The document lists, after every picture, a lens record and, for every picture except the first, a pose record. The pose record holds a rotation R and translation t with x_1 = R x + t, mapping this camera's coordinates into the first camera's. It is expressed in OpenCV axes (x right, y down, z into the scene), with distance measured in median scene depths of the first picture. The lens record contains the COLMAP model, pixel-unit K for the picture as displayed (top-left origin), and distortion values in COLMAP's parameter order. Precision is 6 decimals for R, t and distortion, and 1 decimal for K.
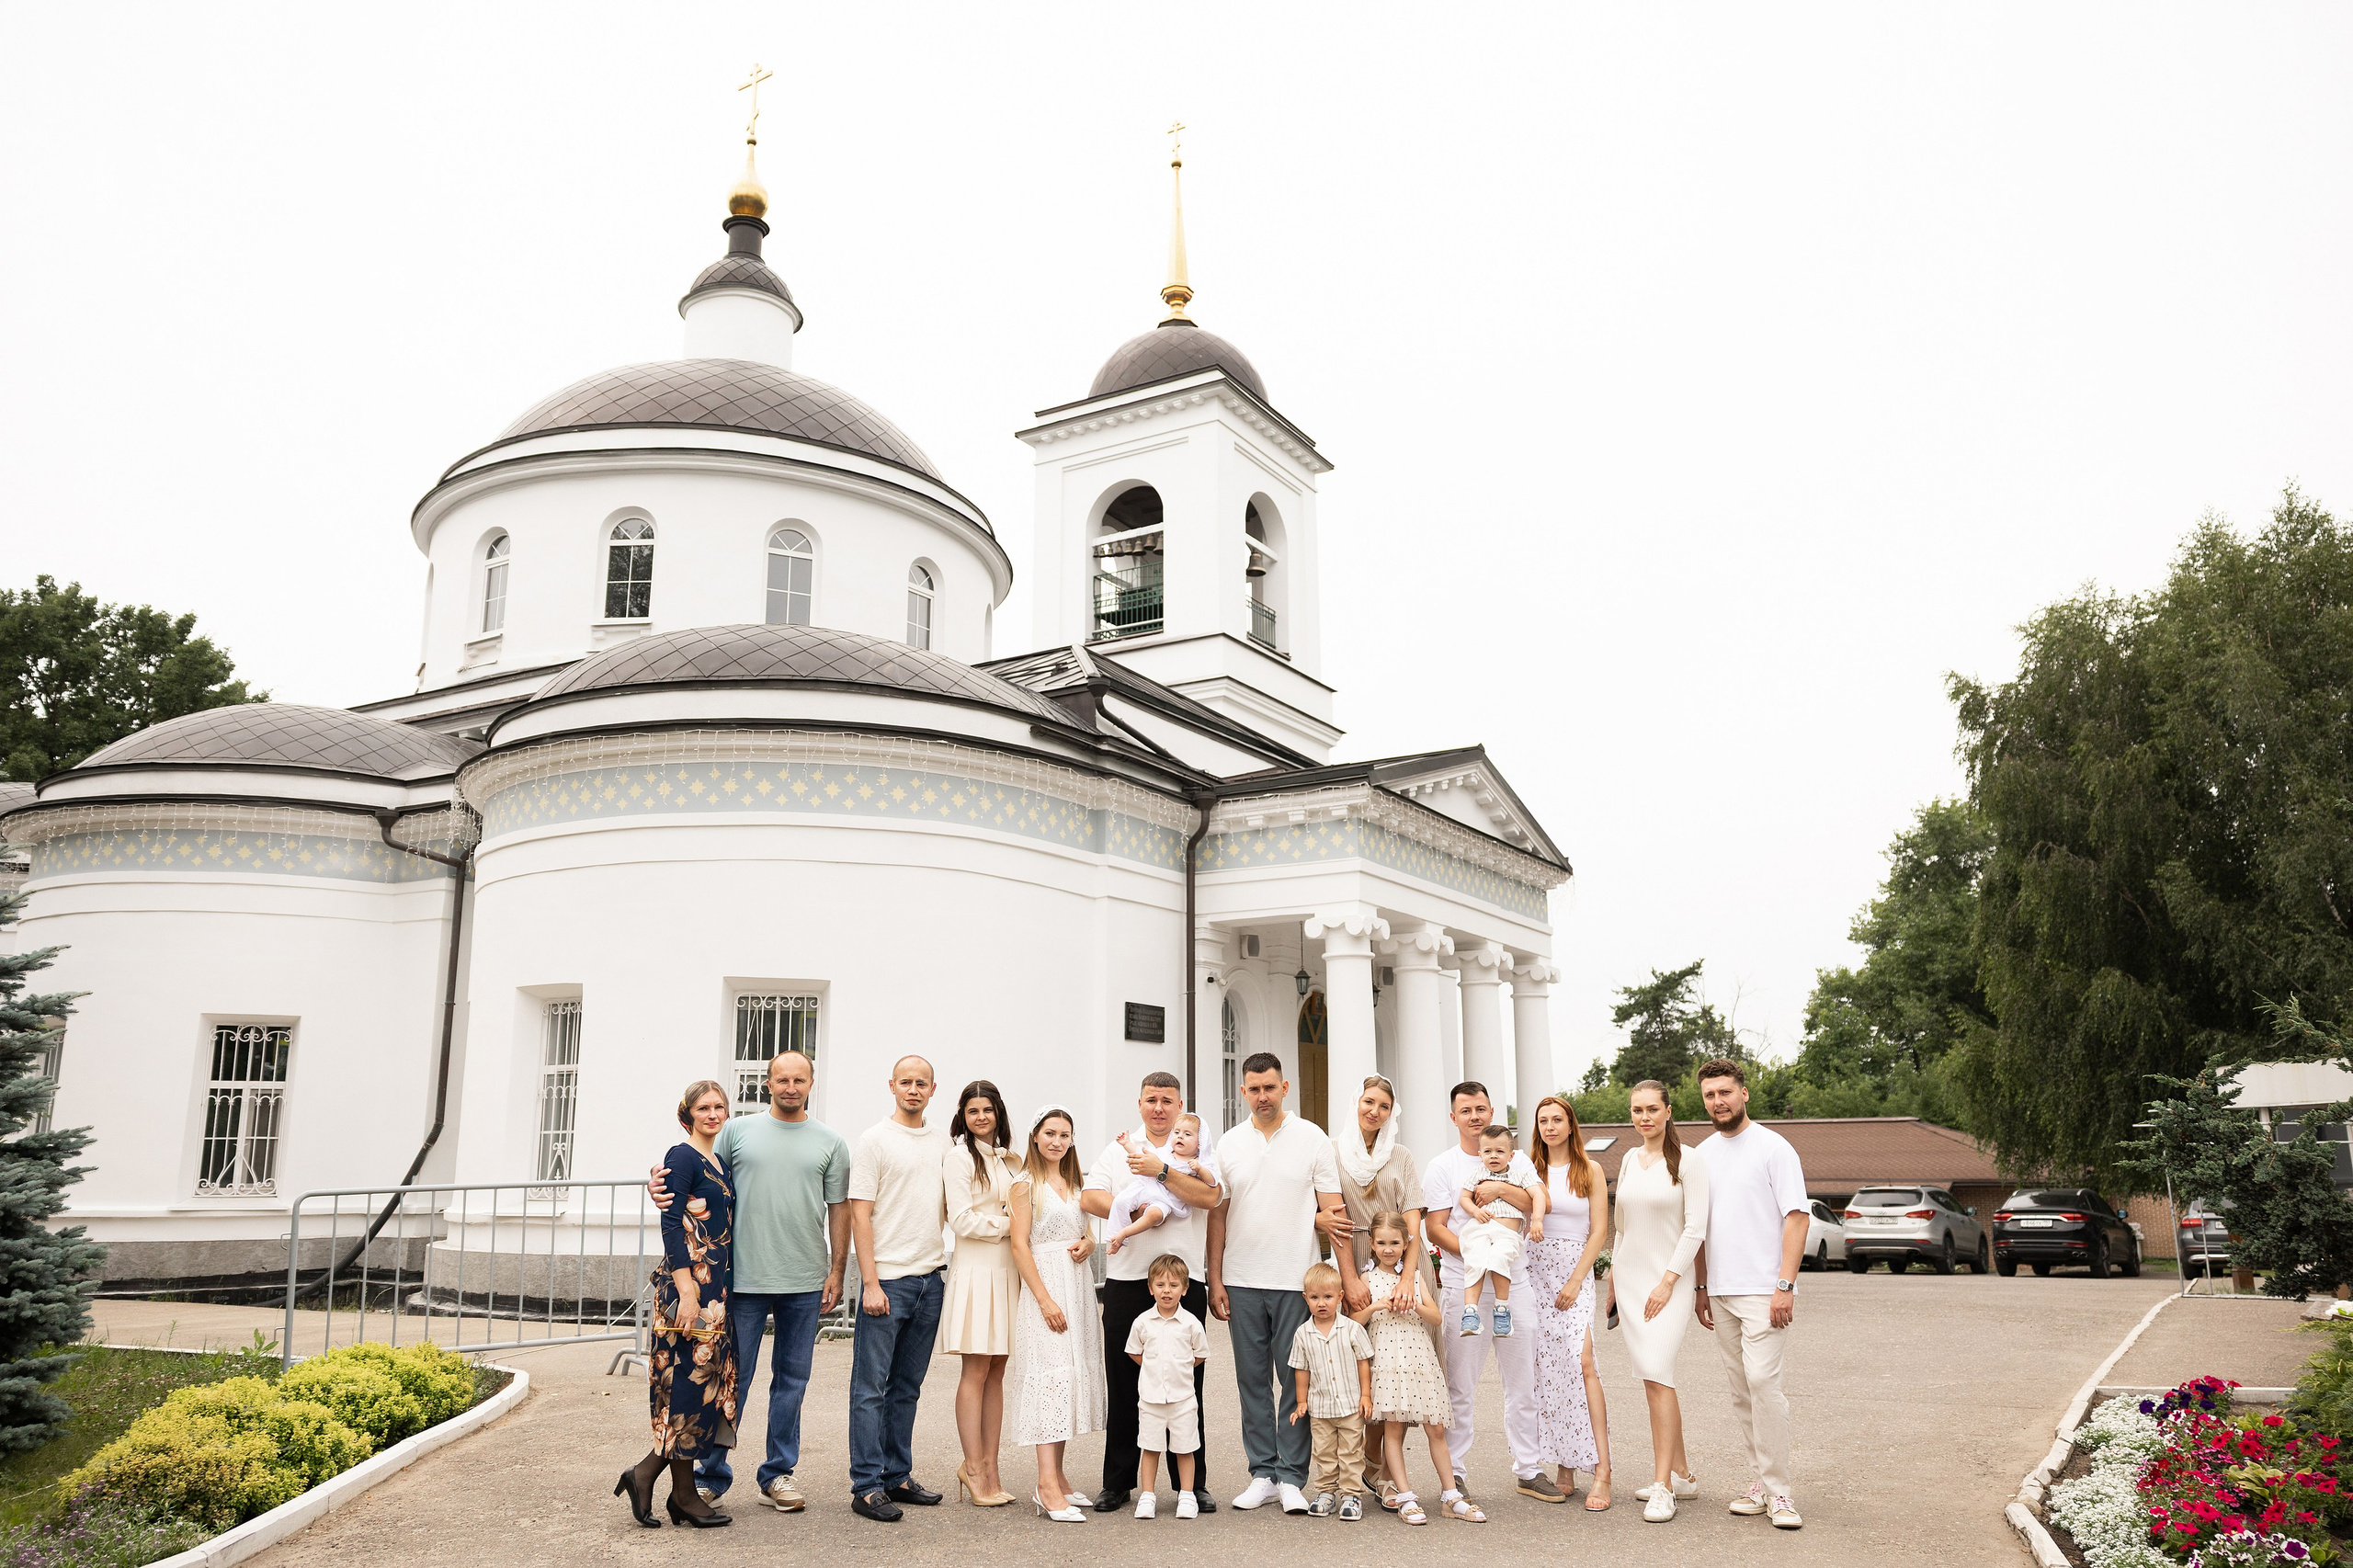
lens RADIAL K [[1693.2, 0, 1176.5], [0, 1693.2, 784.0], [0, 0, 1]] dist [0.005314, 0.010950]
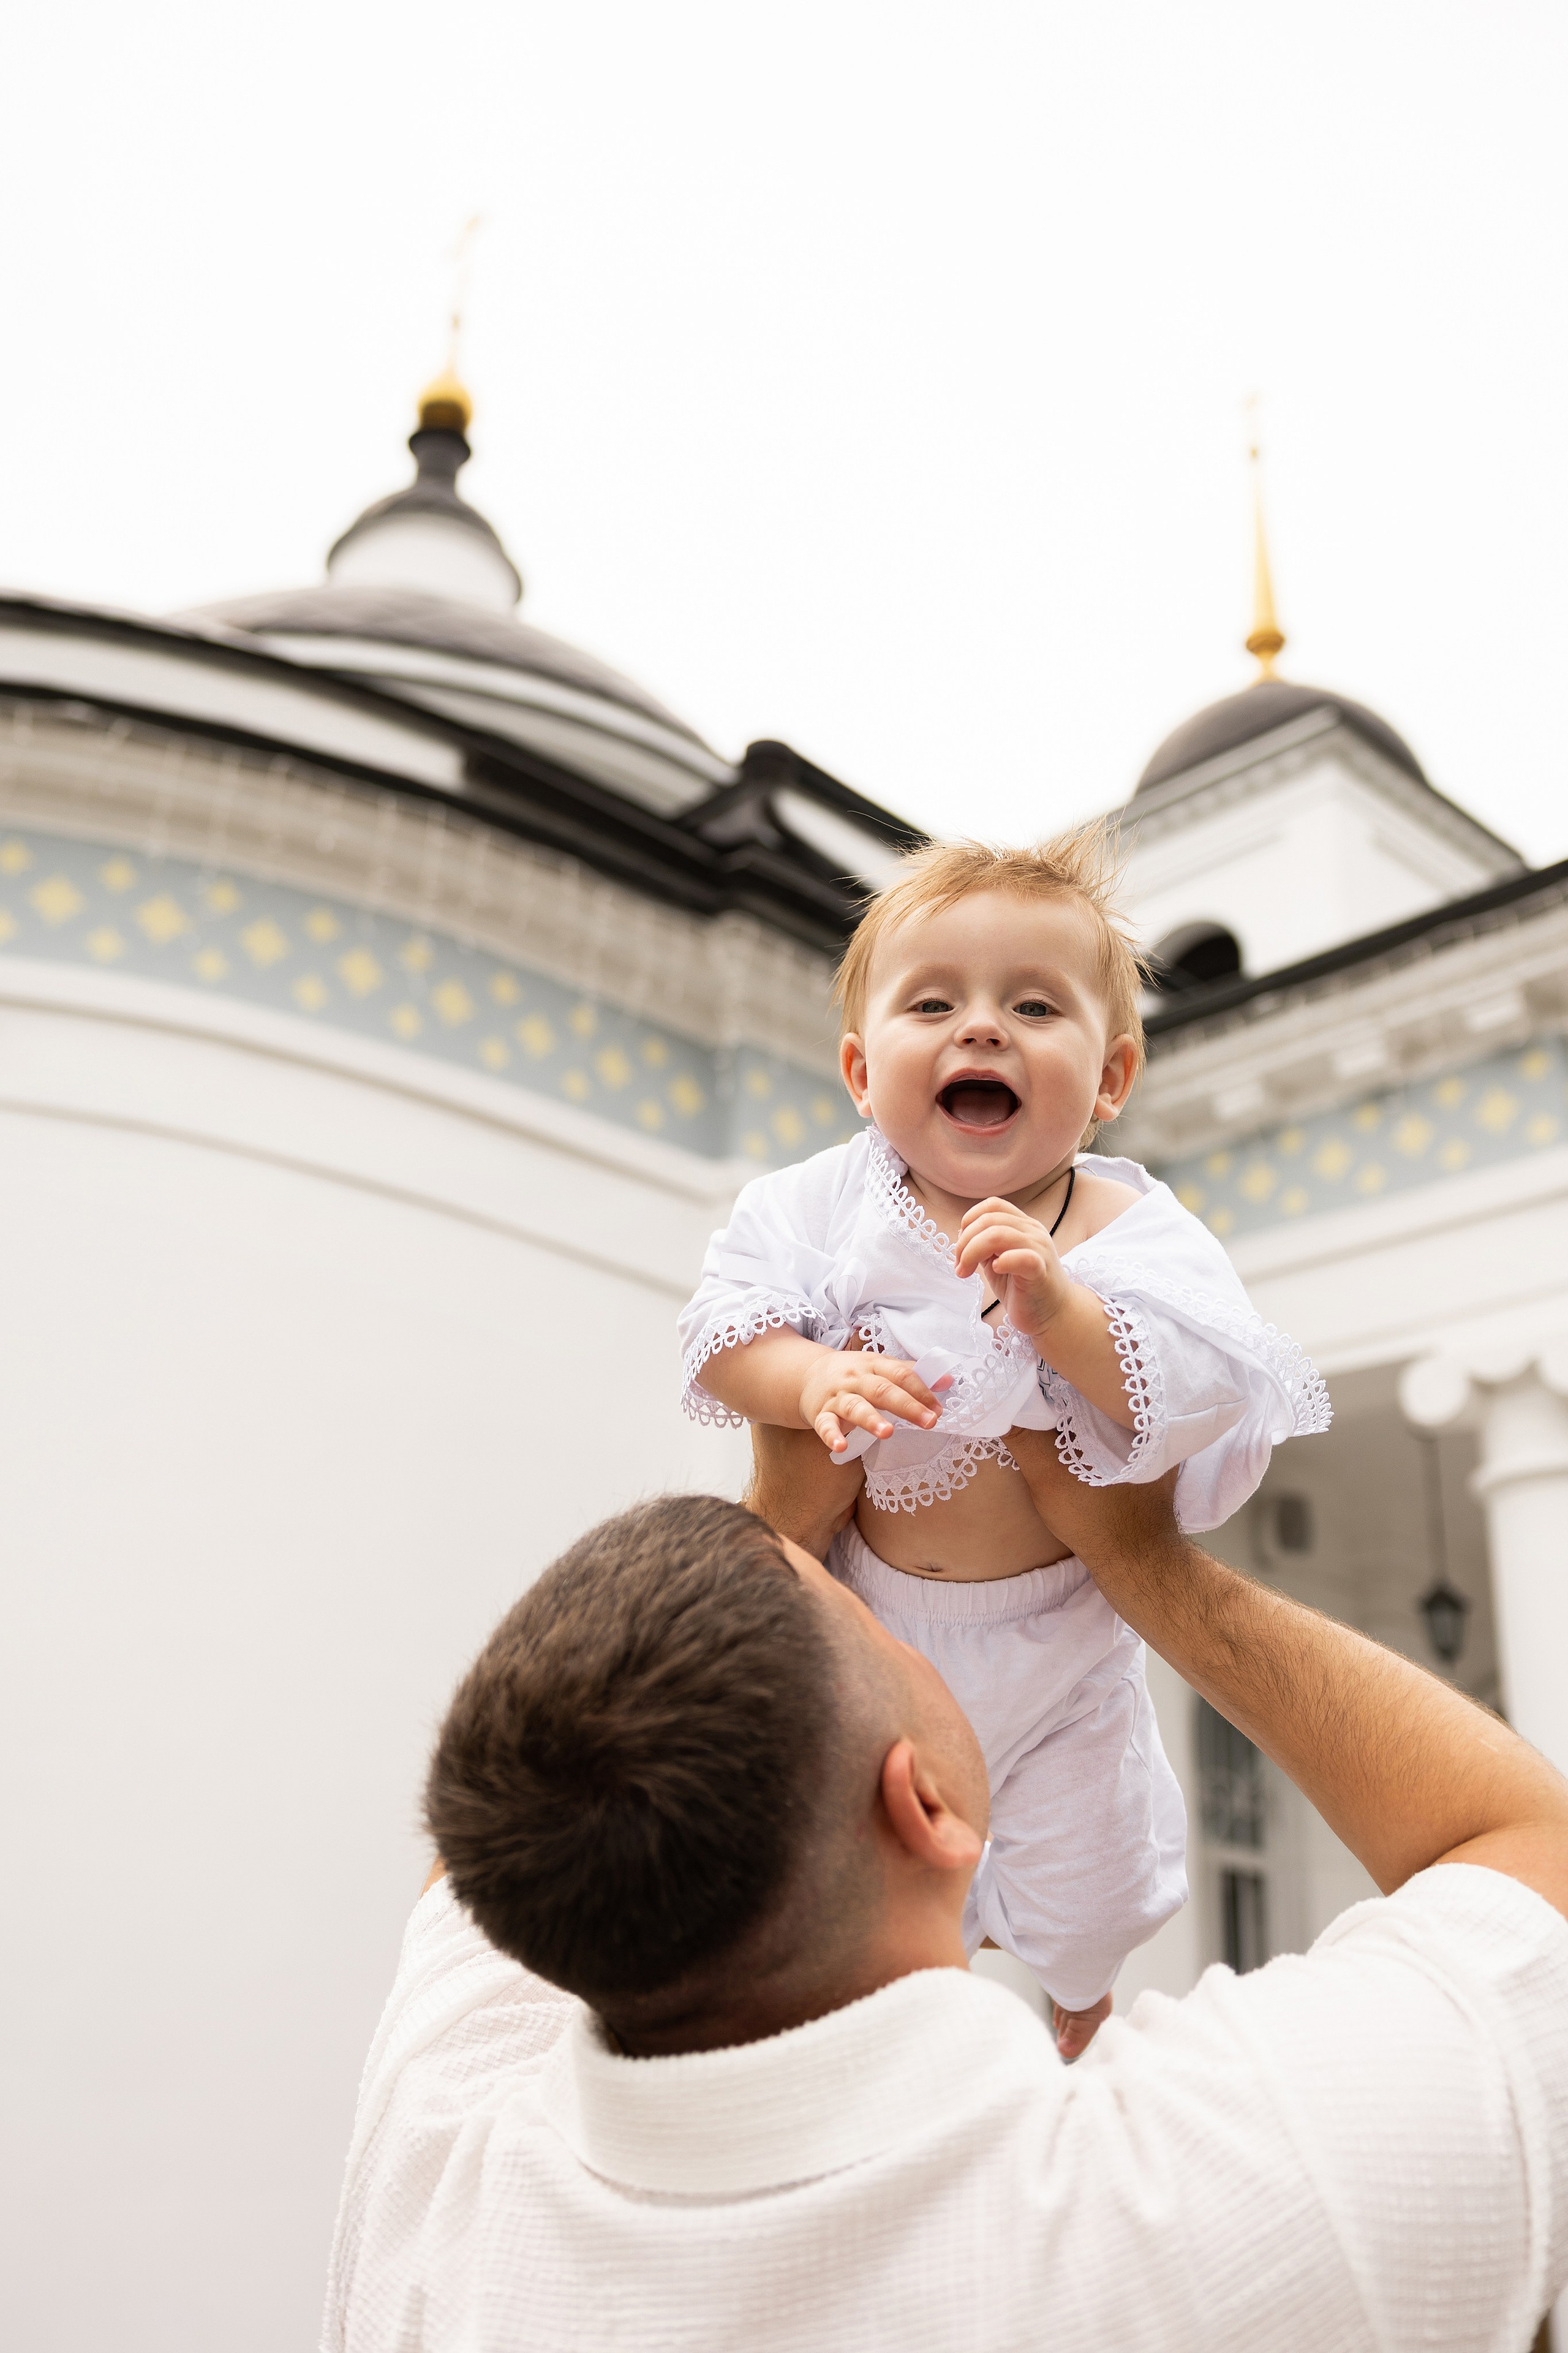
lens RADIAL K [[2211.2, 0, 732.3], [0, 2211.2, 1118.1], [0, 0, 1]] dist [0.007069, -0.007149]
pose [[0.955290, -0.076126, -0.285701, 0.083233], [0.012835, 0.976052, -0.217158, 0.130348], [0.295391, 0.203781, 0.933390, 0.629186]]
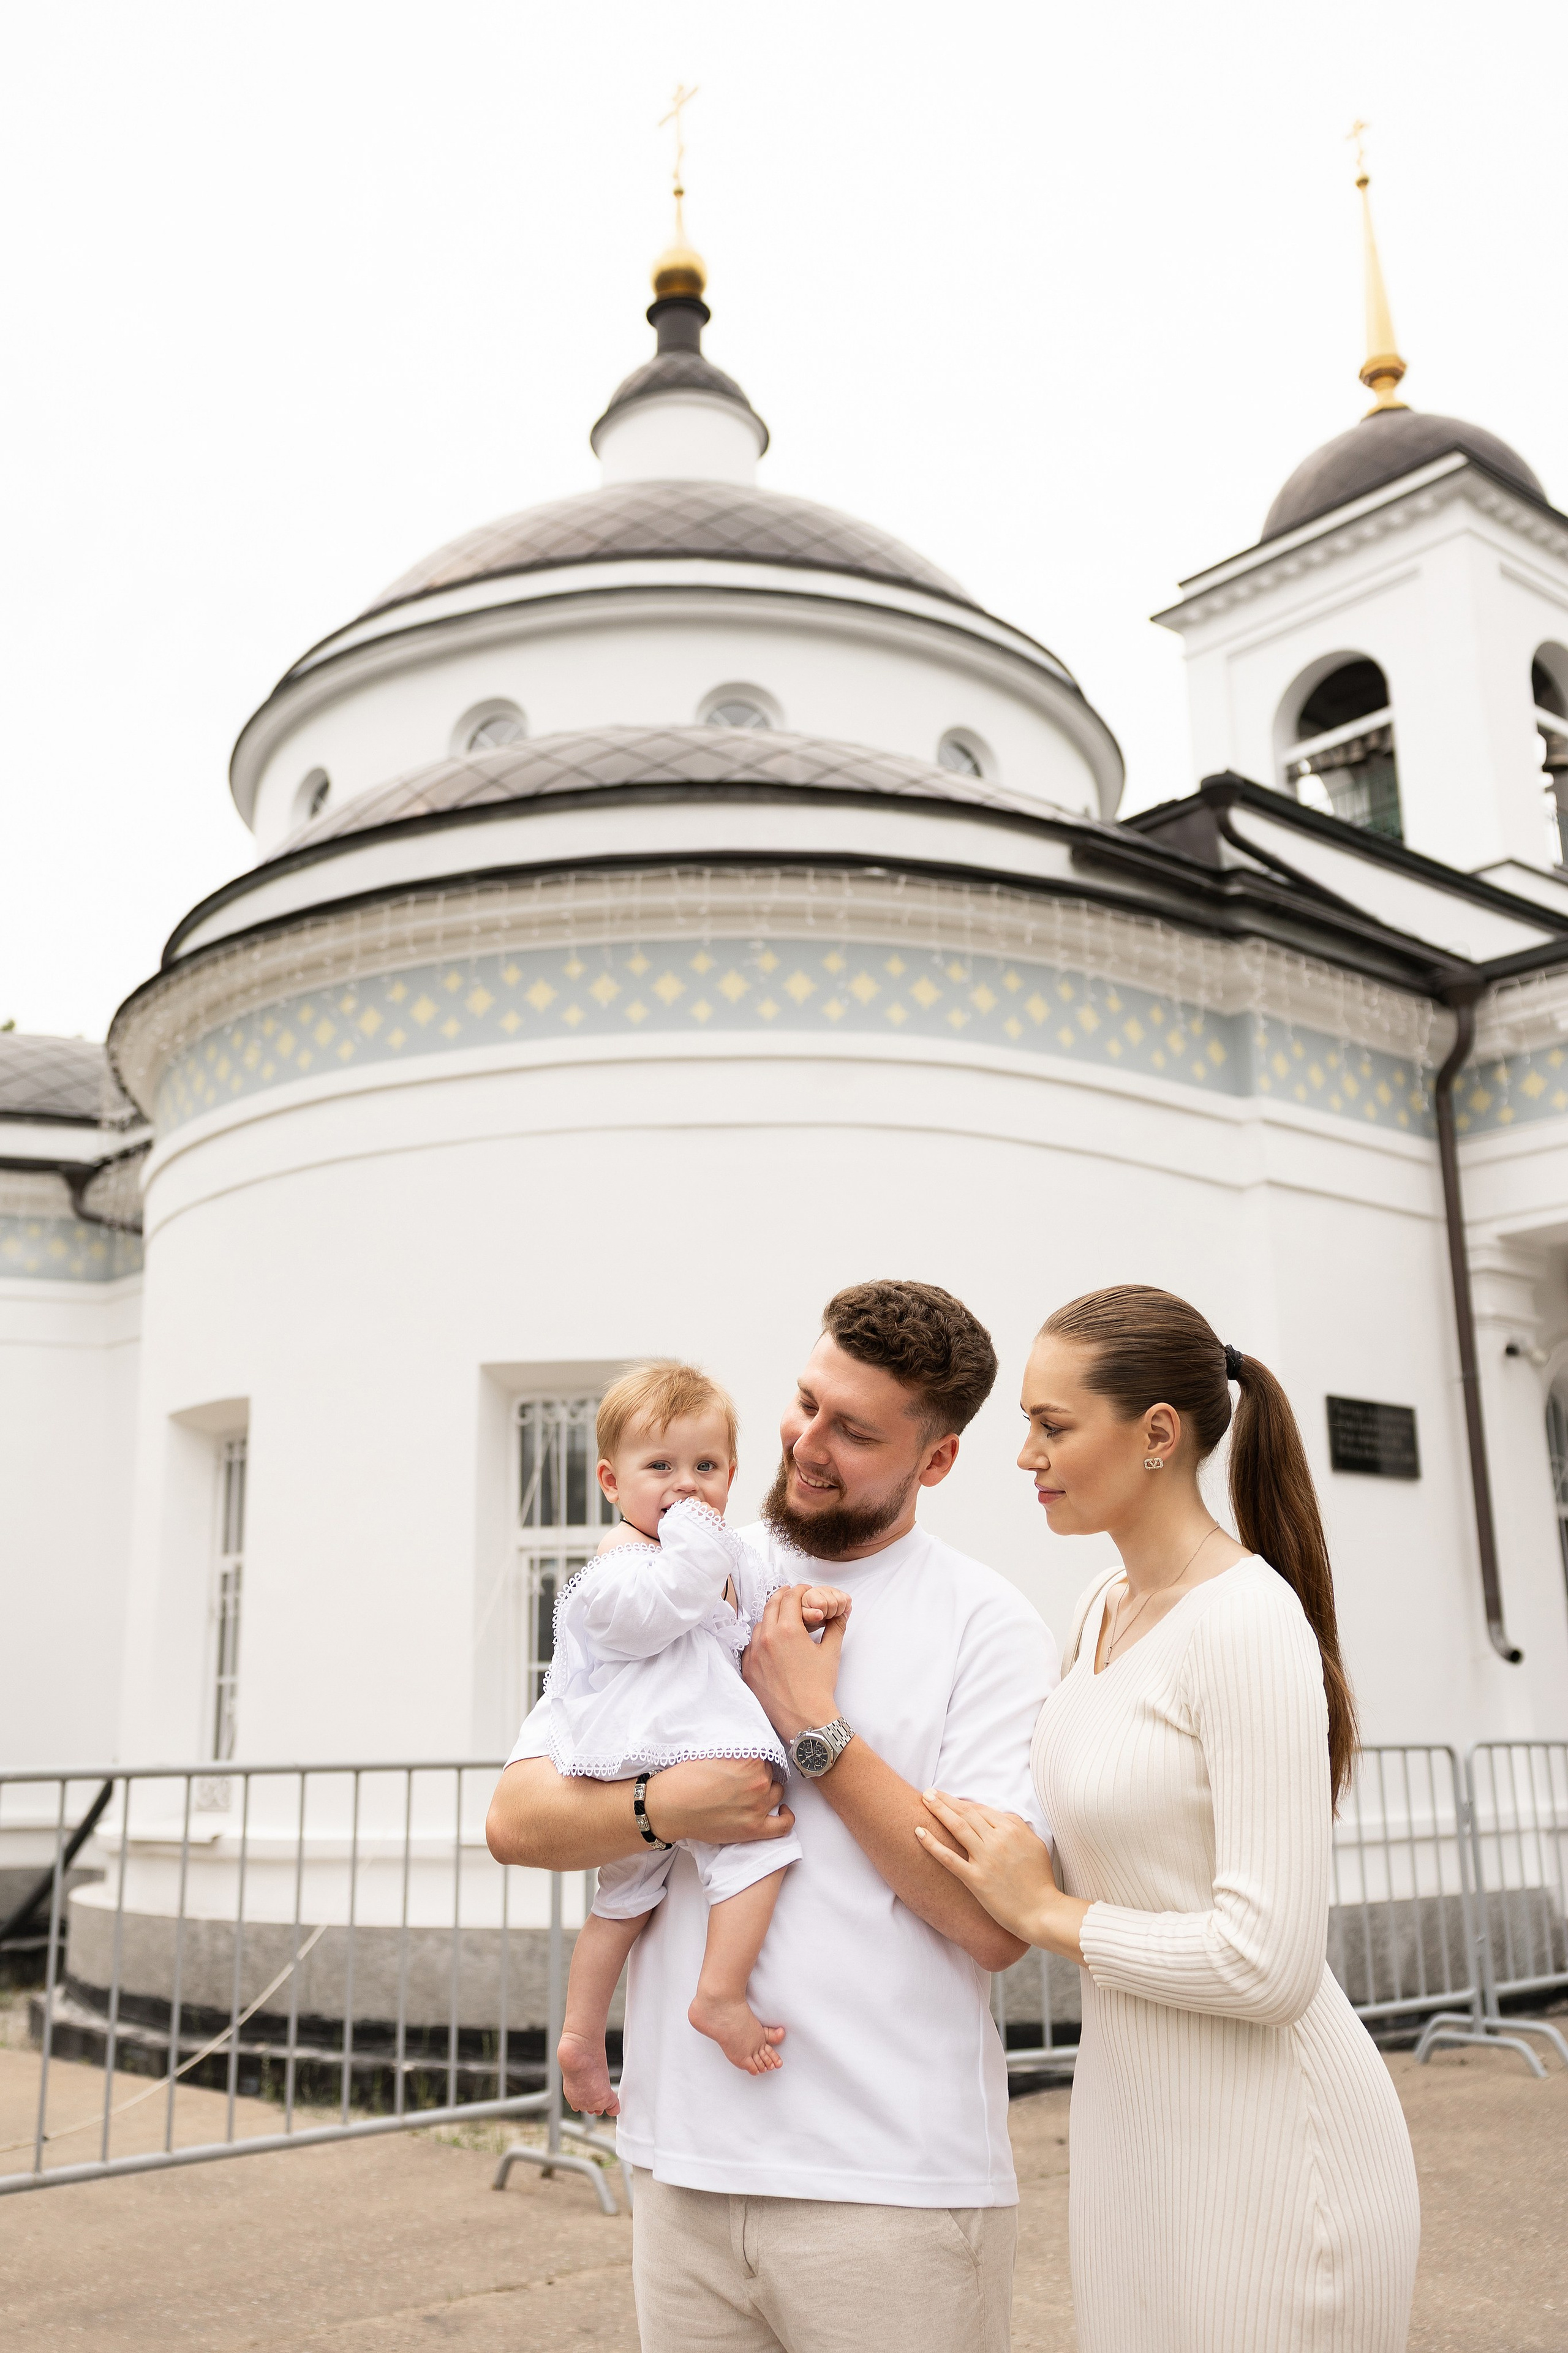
lens RADIAL K [[2211.2, 0, 732.3], [0, 2211.2, 1118.1], [0, 0, 1]] dist [0.007069, -0.007149]
pose [[0.942564, -0.098380, -0.319211, 0.020911], [0.080920, 0.994430, -0.067541, 0.082108], [0.324077, 0.037831, 0.945274, 0.353456]]
